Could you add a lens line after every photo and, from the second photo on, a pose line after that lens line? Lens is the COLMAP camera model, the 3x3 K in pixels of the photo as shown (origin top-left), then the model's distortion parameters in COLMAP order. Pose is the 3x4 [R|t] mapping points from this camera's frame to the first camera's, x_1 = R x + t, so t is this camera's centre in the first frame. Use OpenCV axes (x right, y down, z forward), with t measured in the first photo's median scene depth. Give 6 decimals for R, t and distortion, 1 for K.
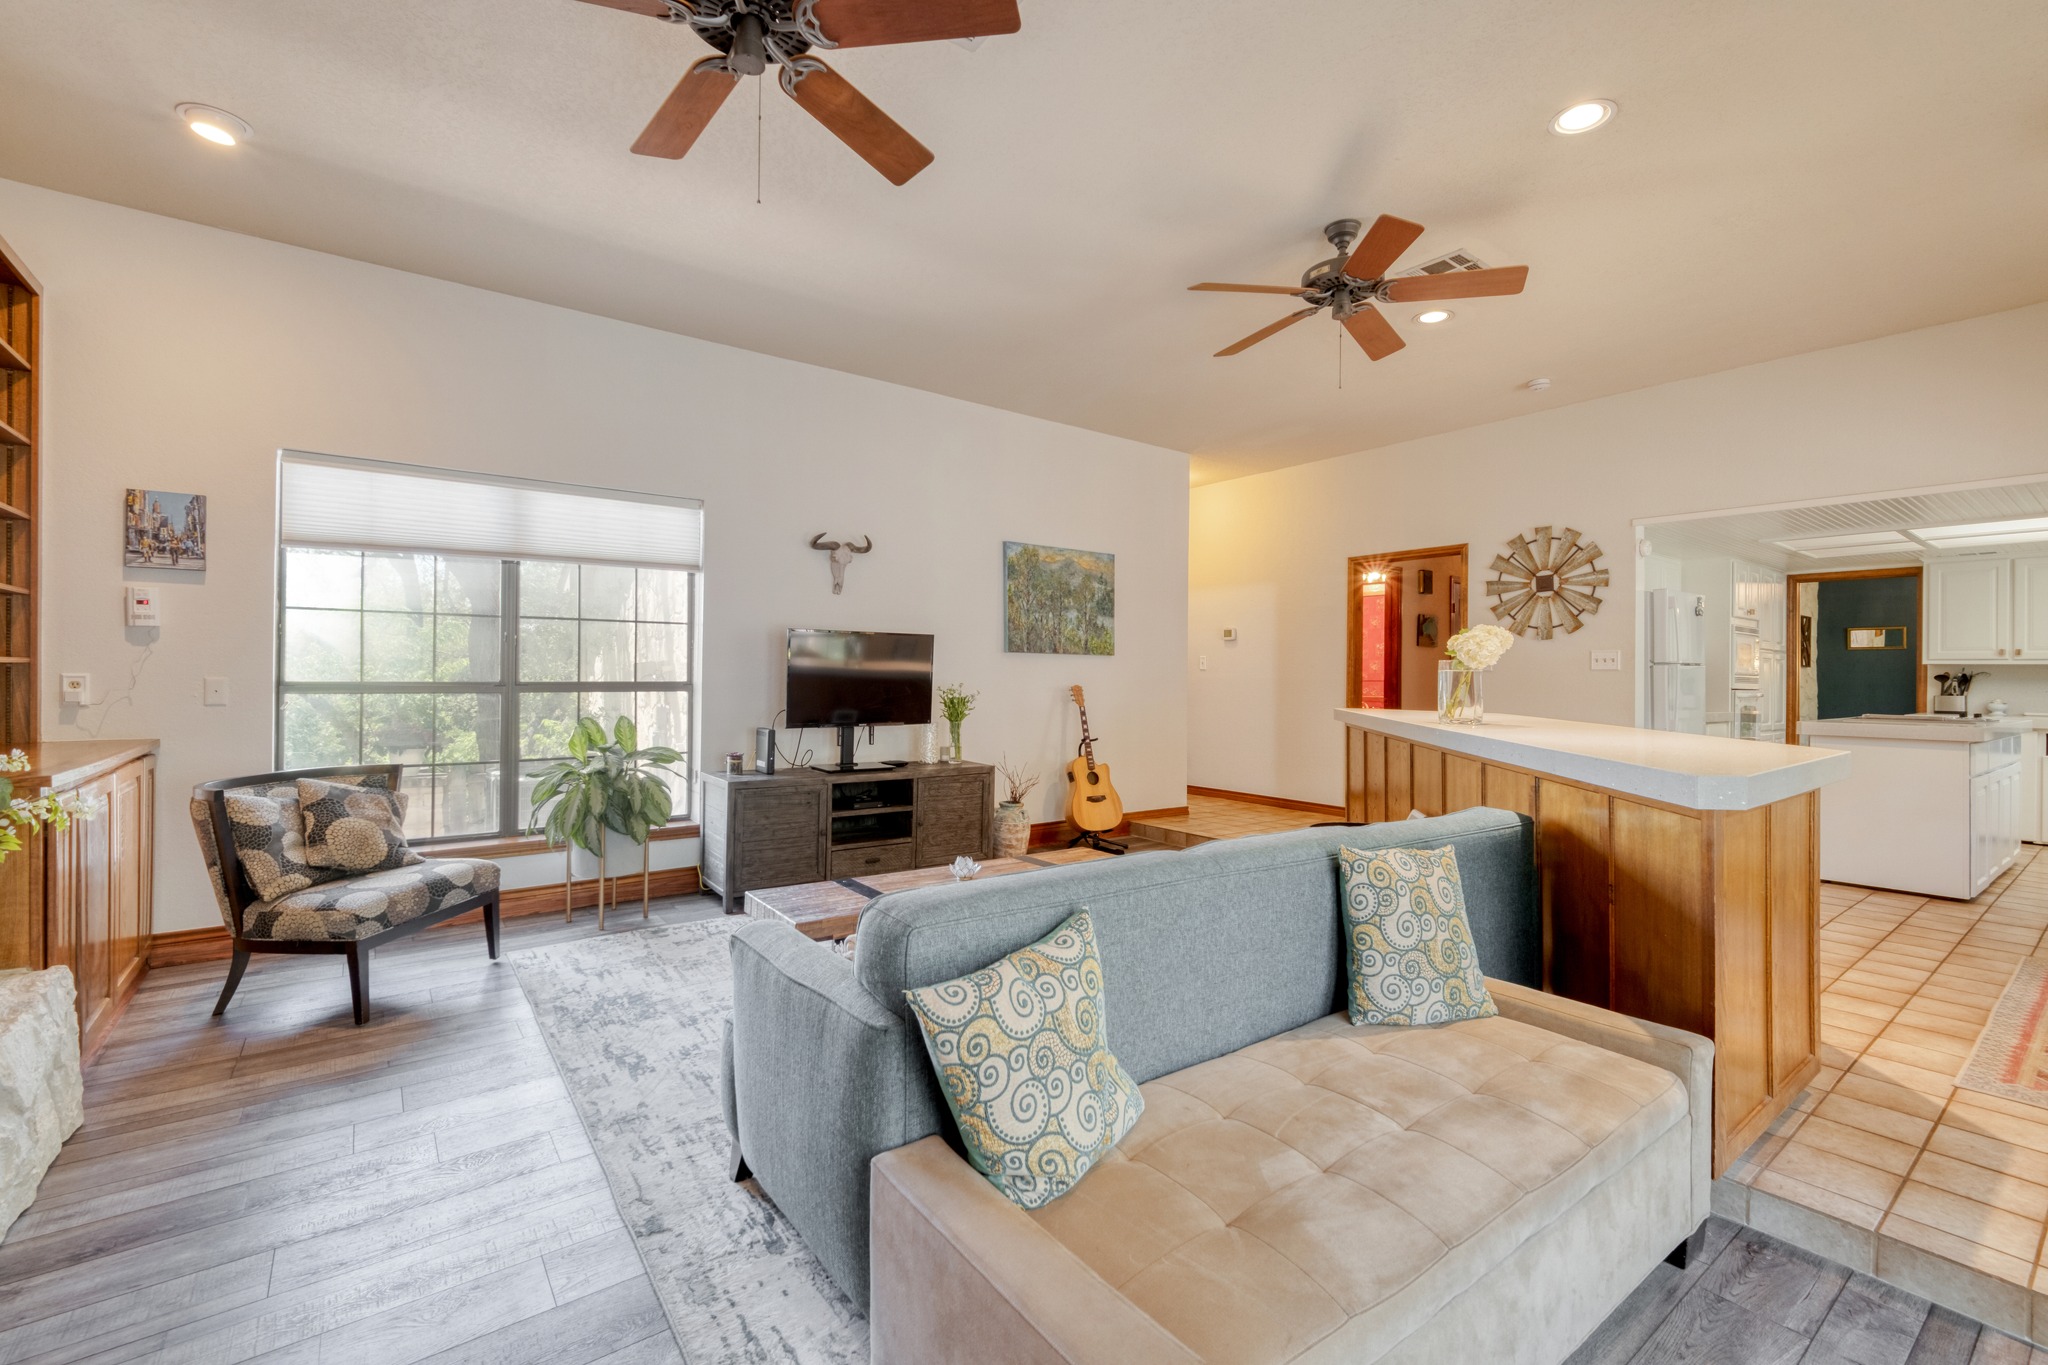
lens RADIAL K [[882.8, 0, 1012.4], [0, 882.8, 670.9], [0, 0, 1]] dist [-0.014767, -0.000385]
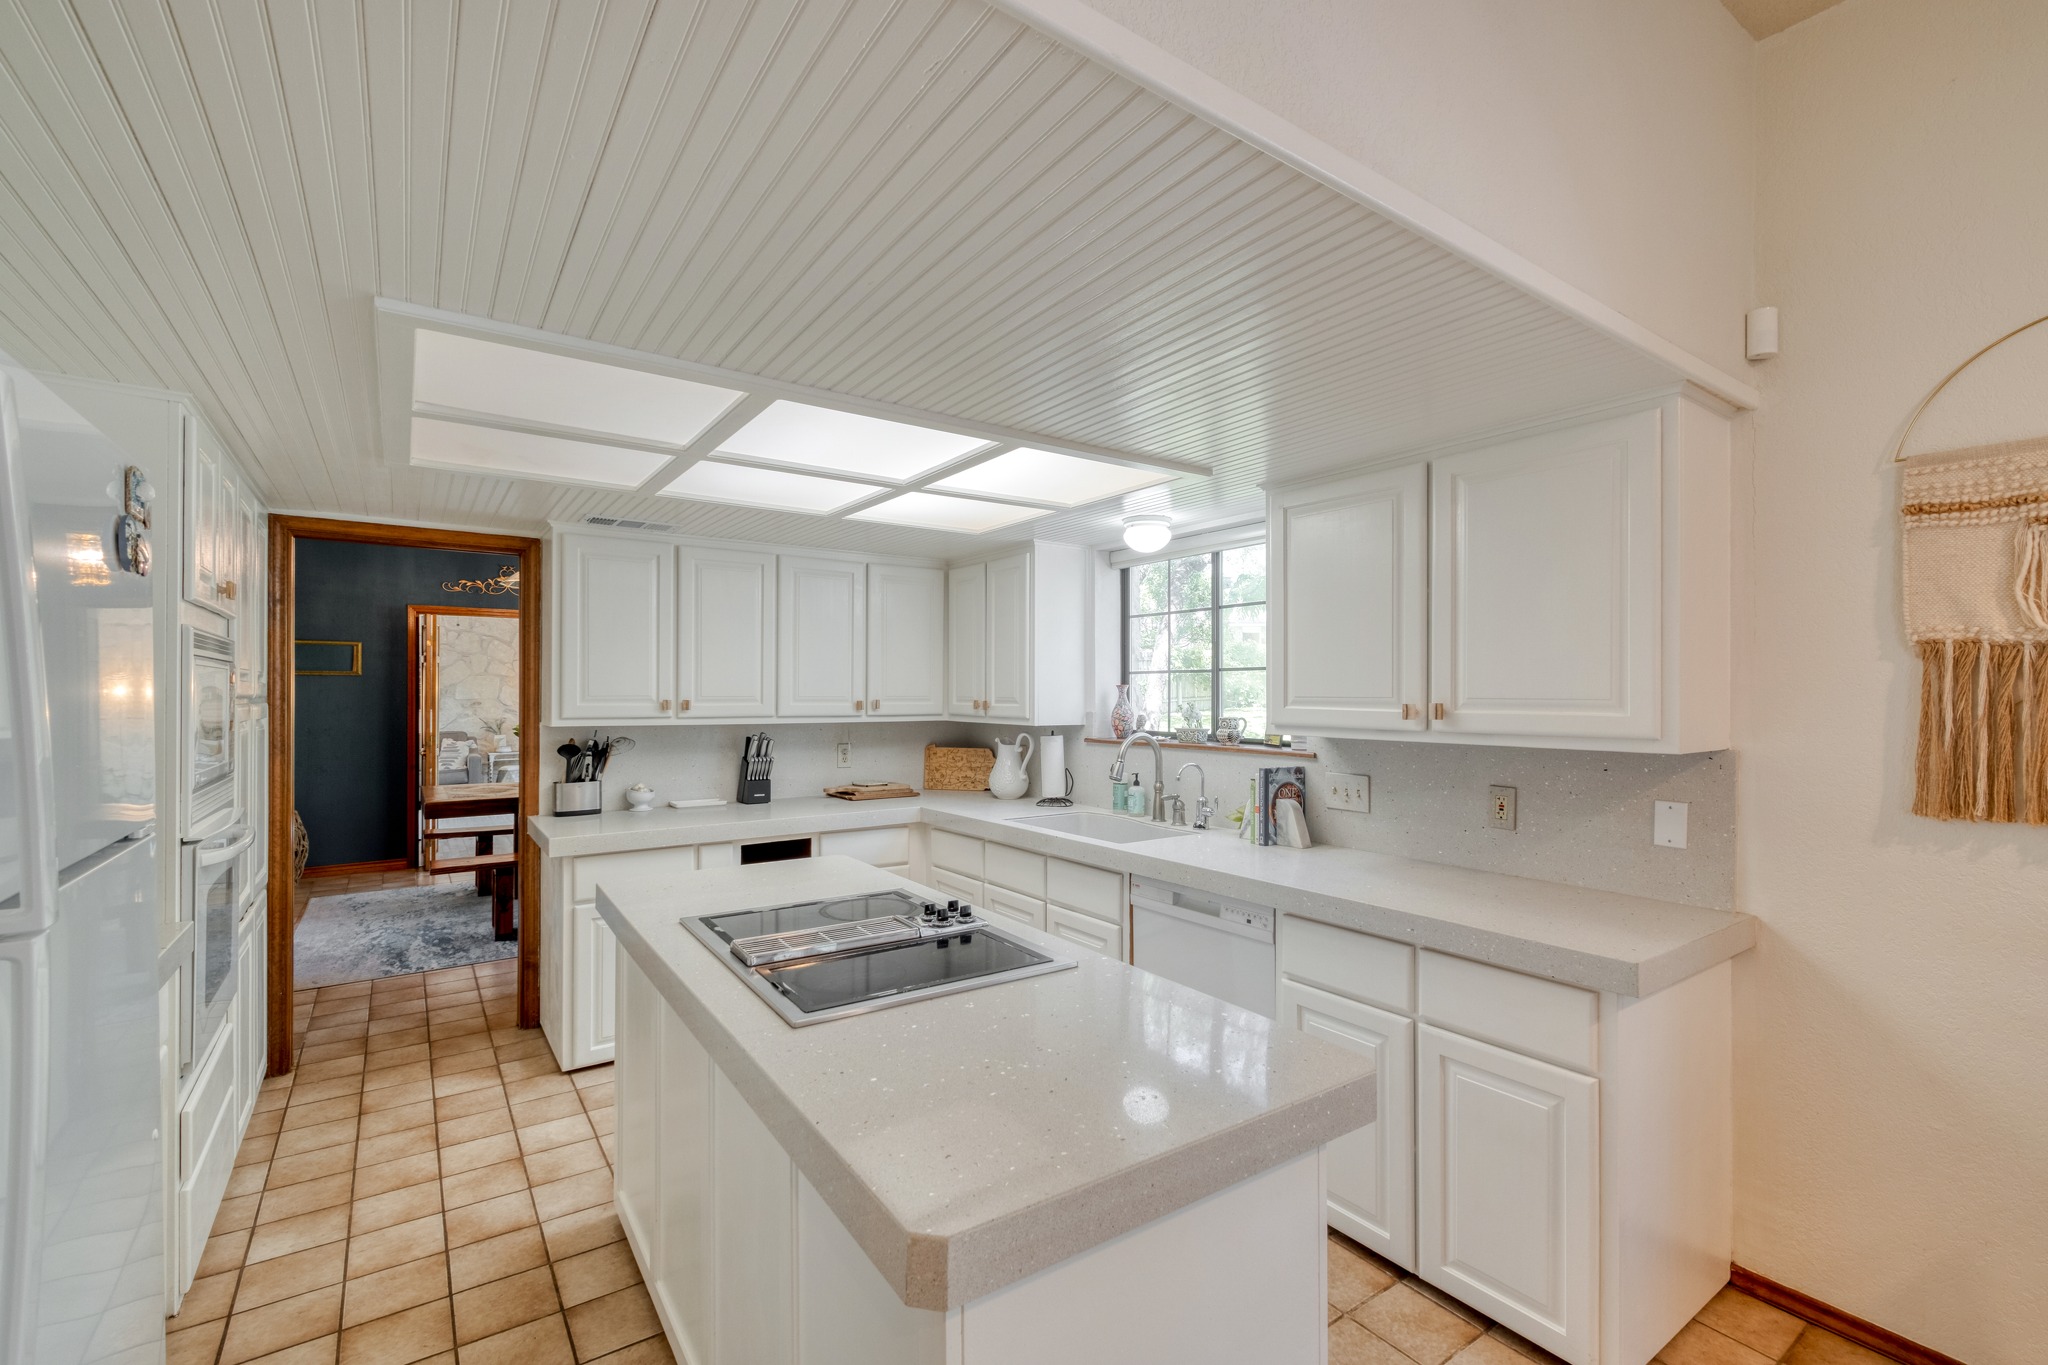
lens RADIAL K [[882.8, 0, 1020.7], [0, 882.8, 682.2], [0, 0, 1]] dist [-0.014767, -0.000385]
pose [[0.028620, 0.003293, 0.999585, 0.536084], [-0.005125, 0.999982, -0.003148, -0.034090], [-0.999577, -0.005033, 0.028636, 0.705920]]
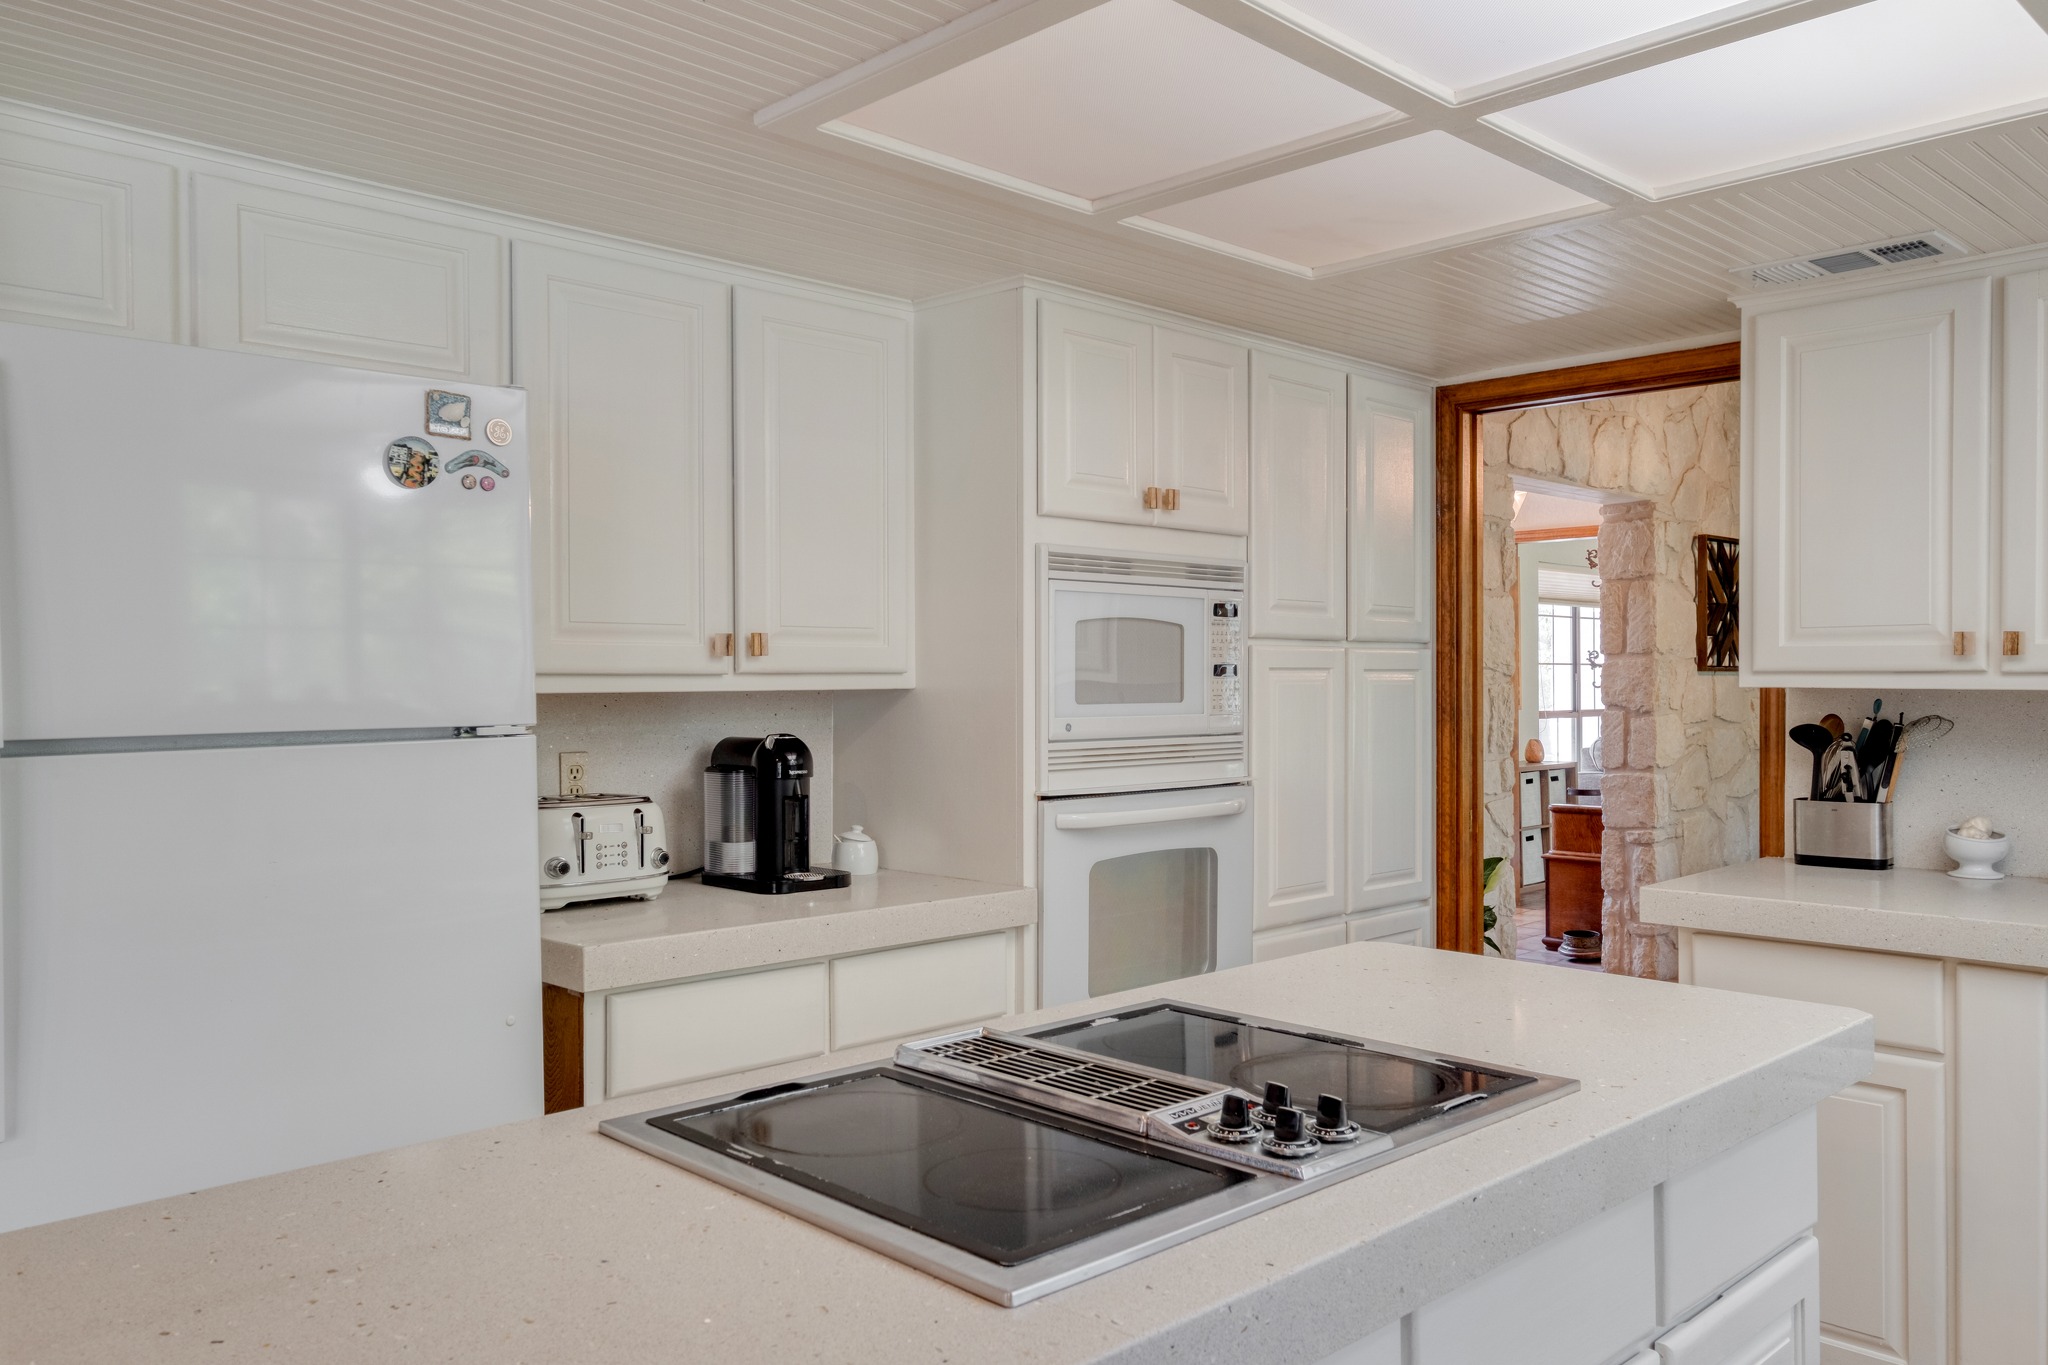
lens RADIAL K [[1513.7, 0, 1028.6], [0, 1513.7, 689.2], [0, 0, 1]] dist [0.000279, -0.000029]
pose [[0.993183, -0.012572, 0.115885, 0.771688], [0.011106, 0.999850, 0.013290, -0.016140], [-0.116034, -0.011912, 0.993174, 0.555026]]
